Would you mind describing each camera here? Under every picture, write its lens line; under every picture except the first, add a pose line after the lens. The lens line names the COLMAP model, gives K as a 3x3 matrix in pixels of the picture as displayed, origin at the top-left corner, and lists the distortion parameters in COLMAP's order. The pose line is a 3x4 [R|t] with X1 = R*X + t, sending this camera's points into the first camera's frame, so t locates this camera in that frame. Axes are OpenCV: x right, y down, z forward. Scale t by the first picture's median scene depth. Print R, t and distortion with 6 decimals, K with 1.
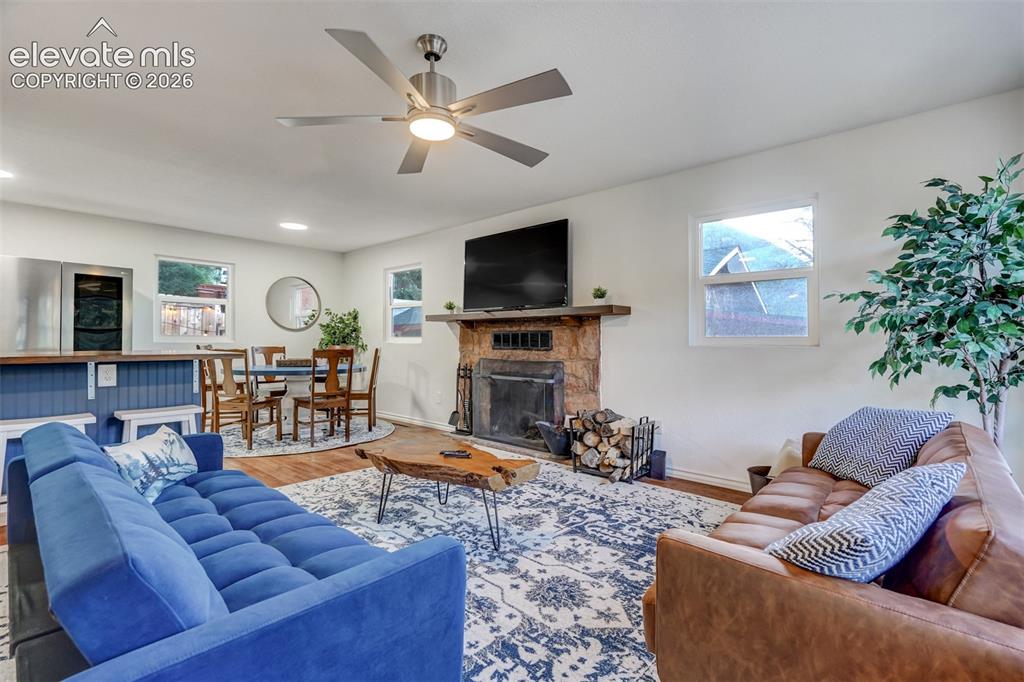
lens RADIAL K [[466.3, 0, 501.6], [0, 466.3, 331.8], [0, 0, 1]] dist [-0.002665, 0.000077]
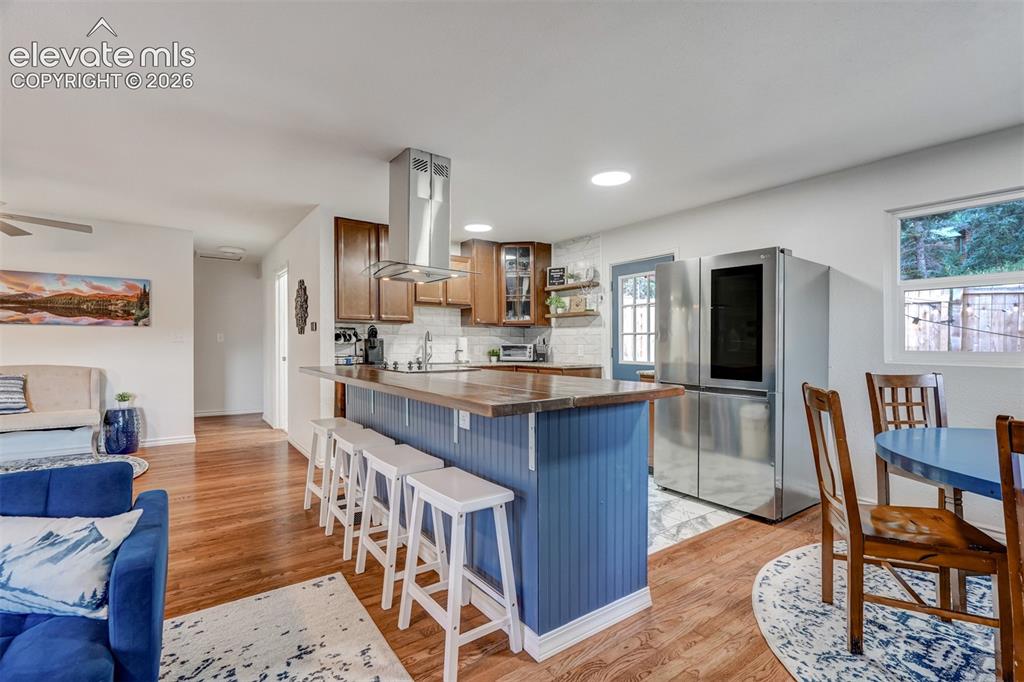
lens RADIAL K [[464.4, 0, 512.7], [0, 464.4, 347.1], [0, 0, 1]] dist [-0.002335, 0.000109]
pose [[-0.187851, 0.000564, -0.982197, -0.156925], [0.011974, 0.999927, -0.001715, -0.004220], [0.982125, -0.012083, -0.187844, 1.153403]]
